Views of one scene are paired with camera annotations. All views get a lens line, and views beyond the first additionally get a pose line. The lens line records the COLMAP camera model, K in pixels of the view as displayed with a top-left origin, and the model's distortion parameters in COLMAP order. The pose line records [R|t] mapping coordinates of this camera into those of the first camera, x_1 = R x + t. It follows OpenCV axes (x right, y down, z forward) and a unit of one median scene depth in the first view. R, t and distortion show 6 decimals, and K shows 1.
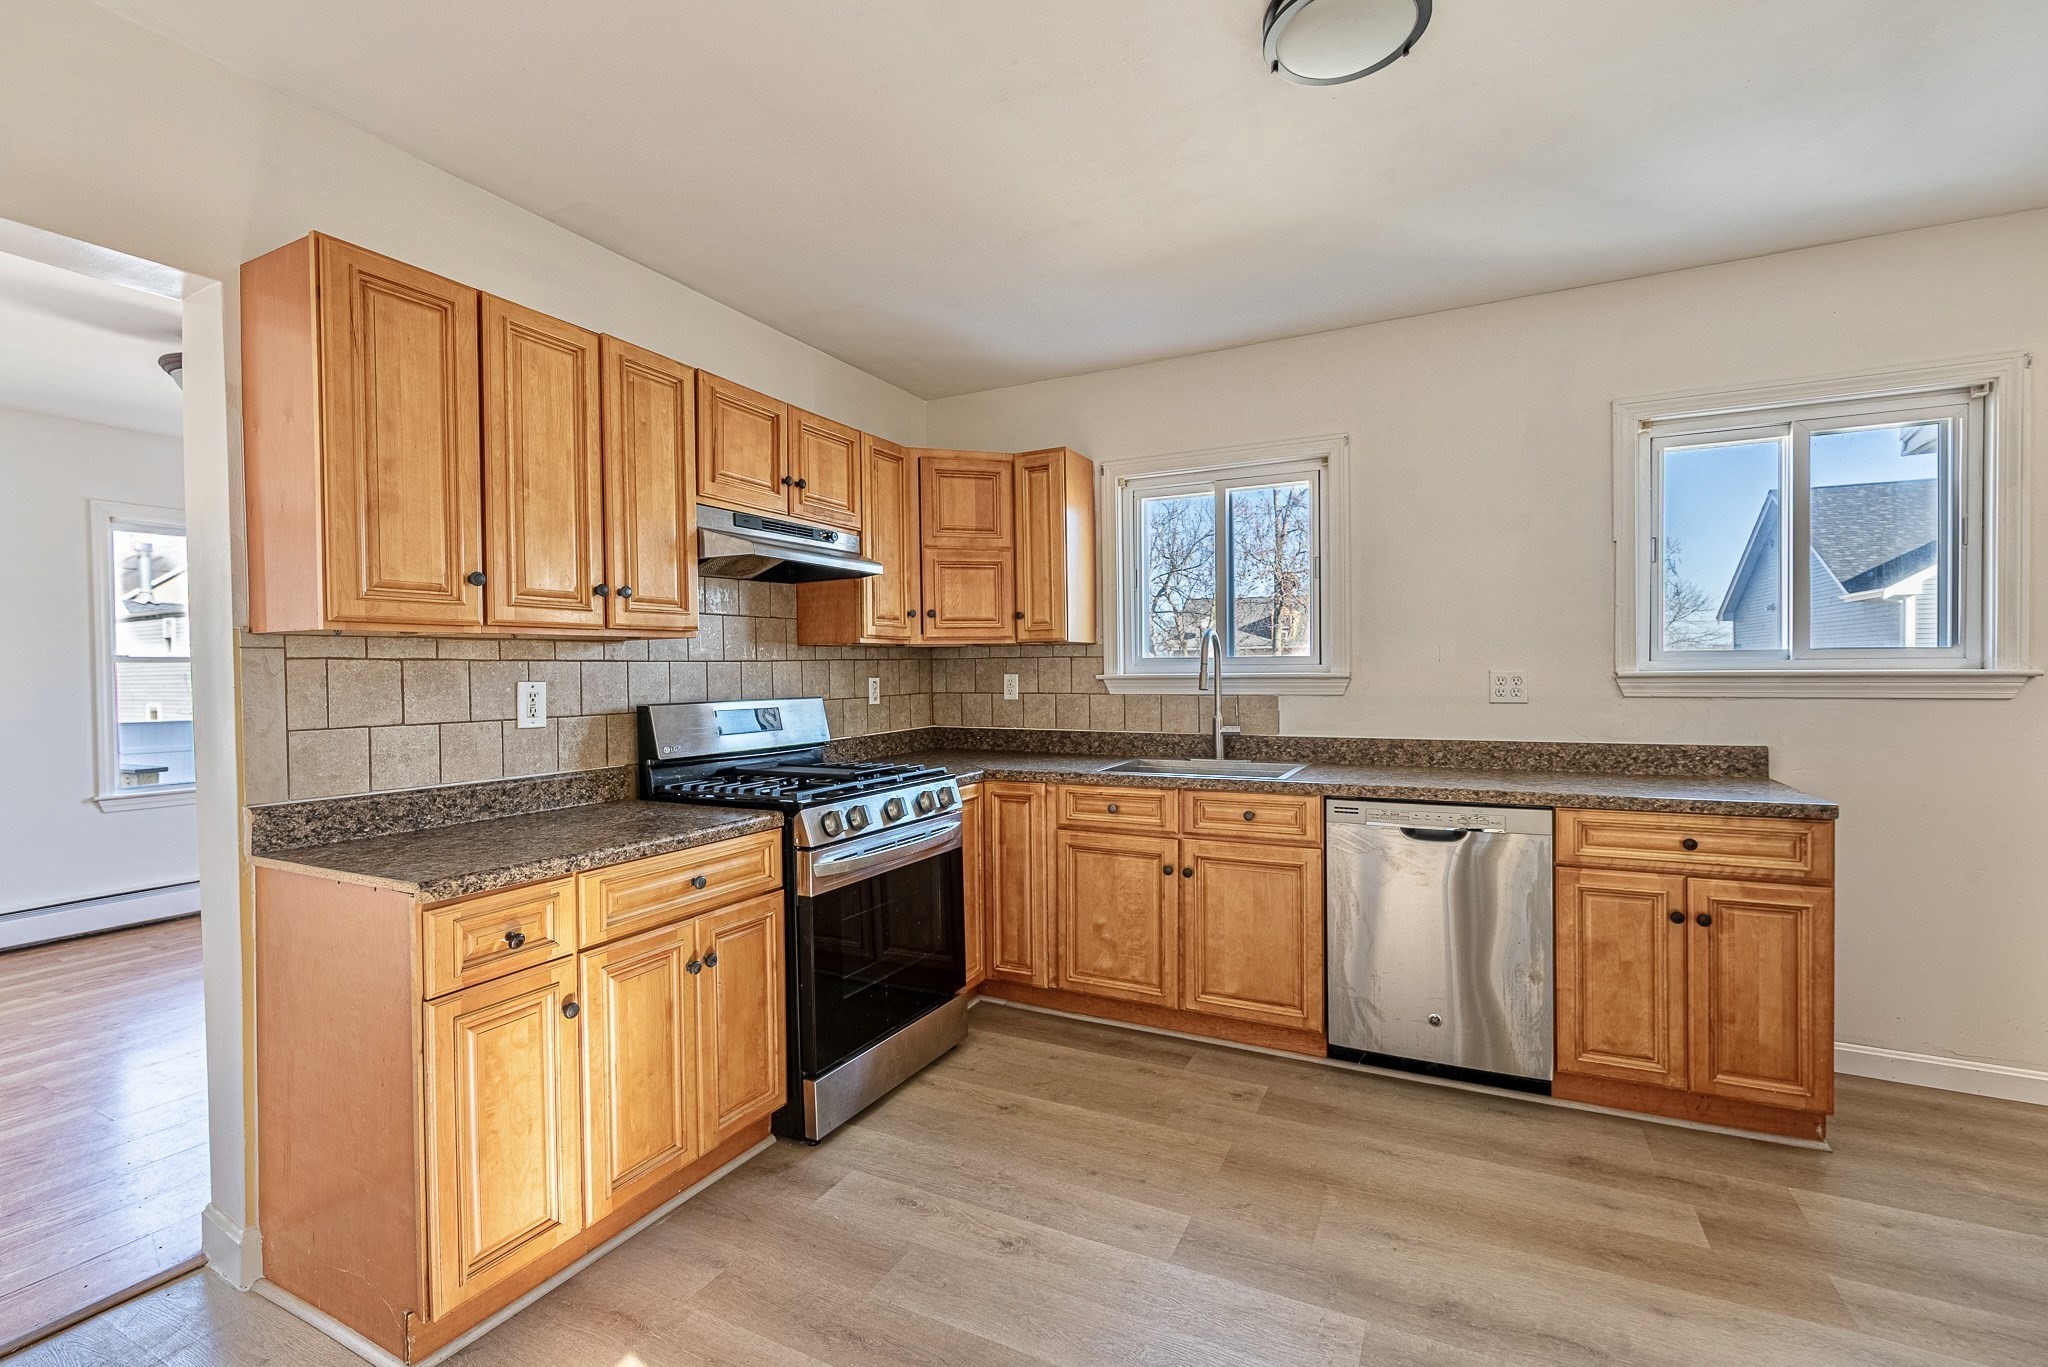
lens RADIAL K [[887.9, 0, 1028.0], [0, 887.9, 671.5], [0, 0, 1]] dist [0.001605, -0.000588]
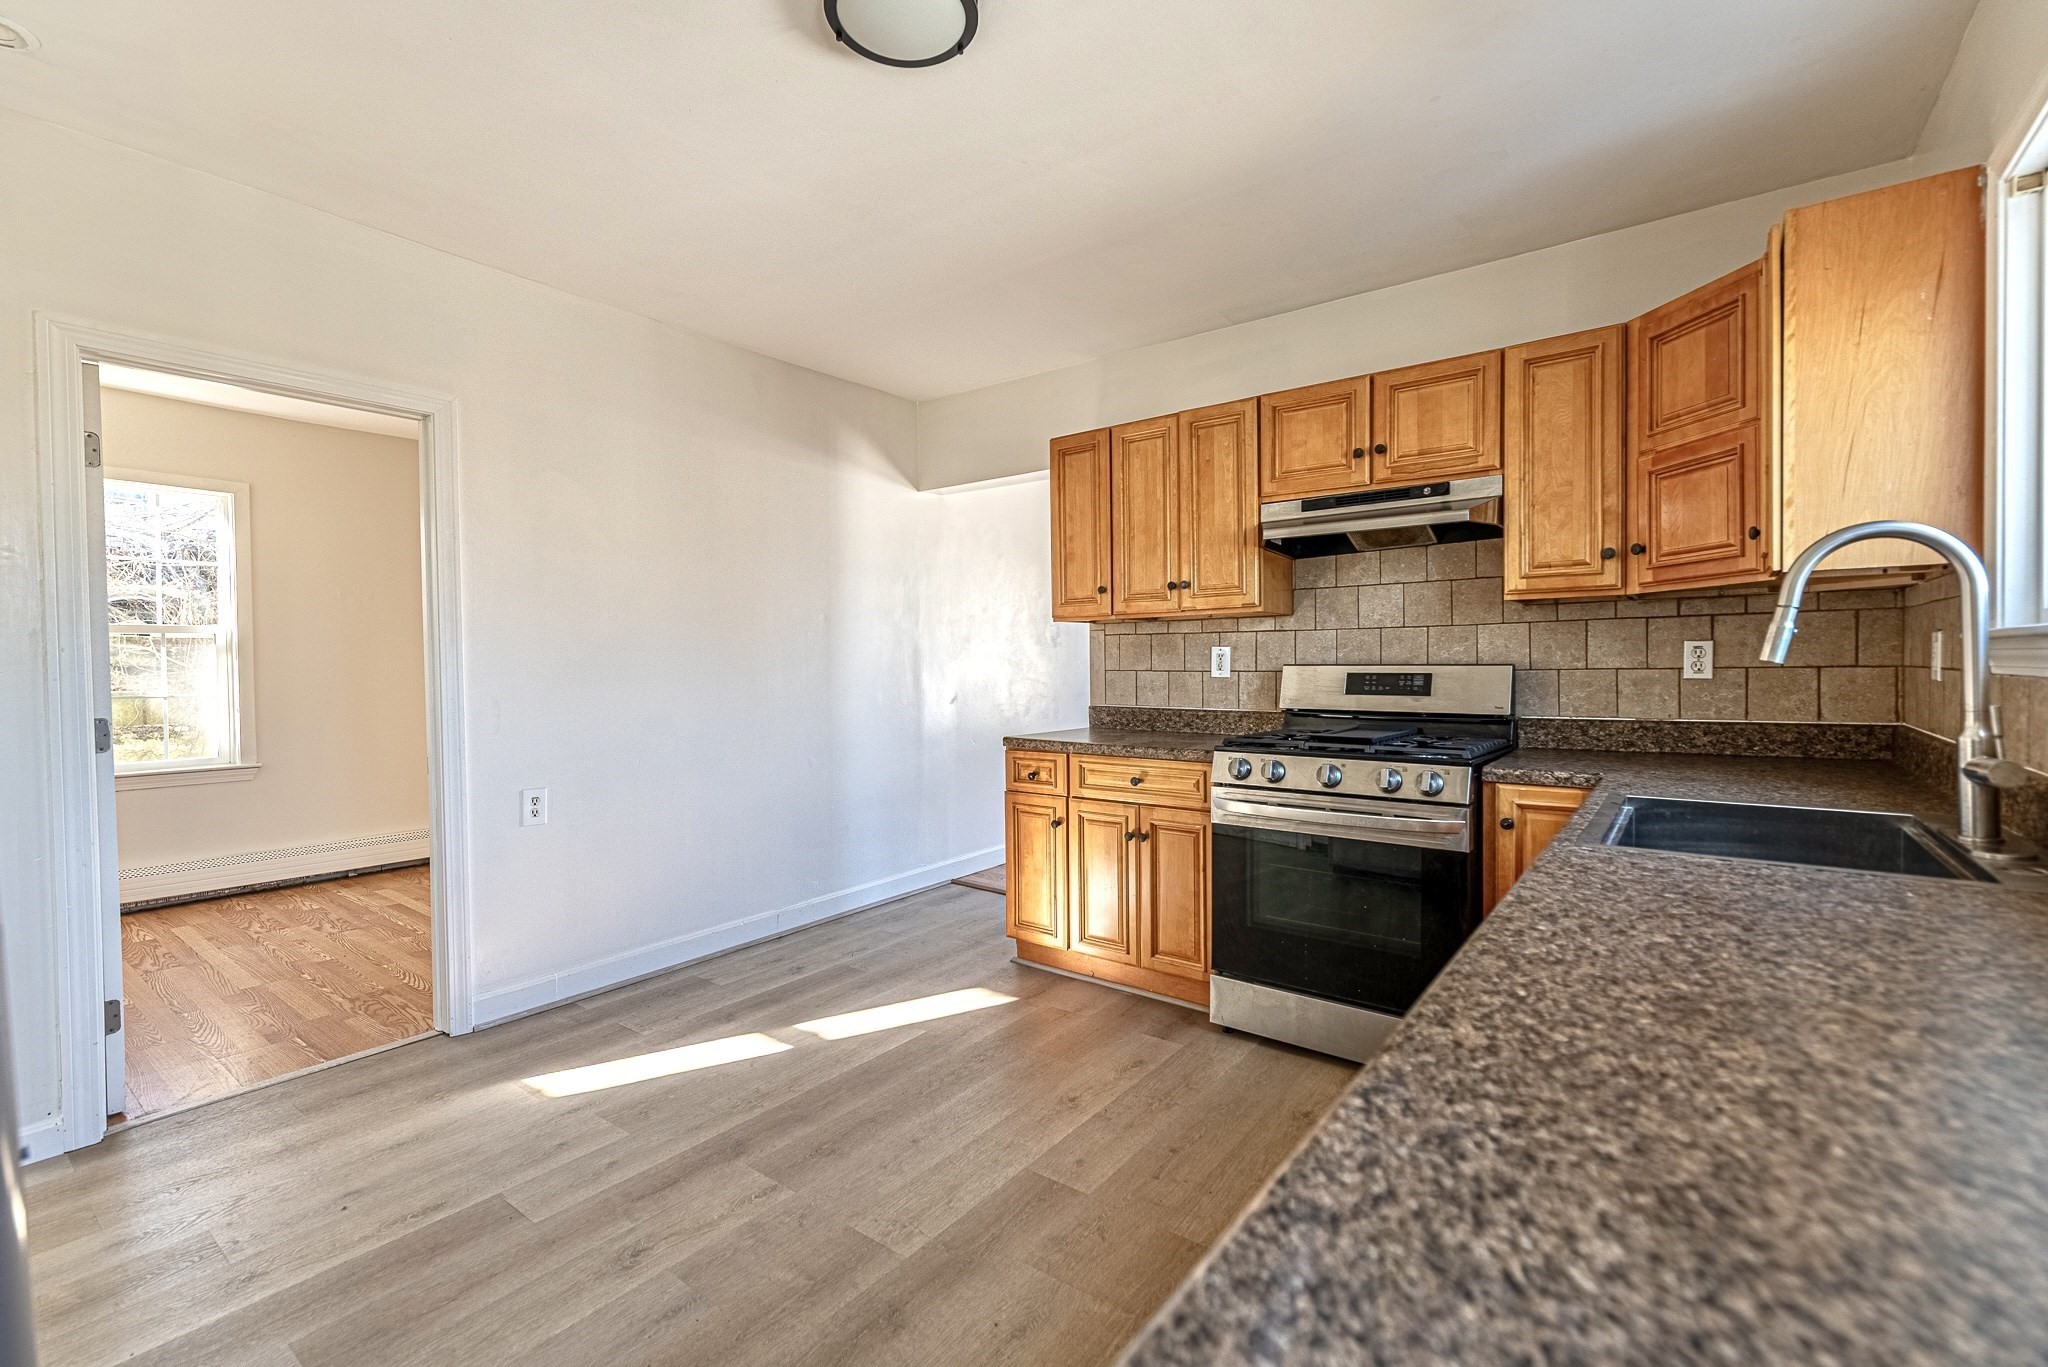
lens RADIAL K [[887.9, 0, 1022.6], [0, 887.9, 669.3], [0, 0, 1]] dist [0.001605, -0.000588]
pose [[-0.176358, 0.021963, -0.984081, 0.912594], [0.008023, 0.999750, 0.020874, 0.014873], [0.984293, -0.004214, -0.176490, 0.881827]]
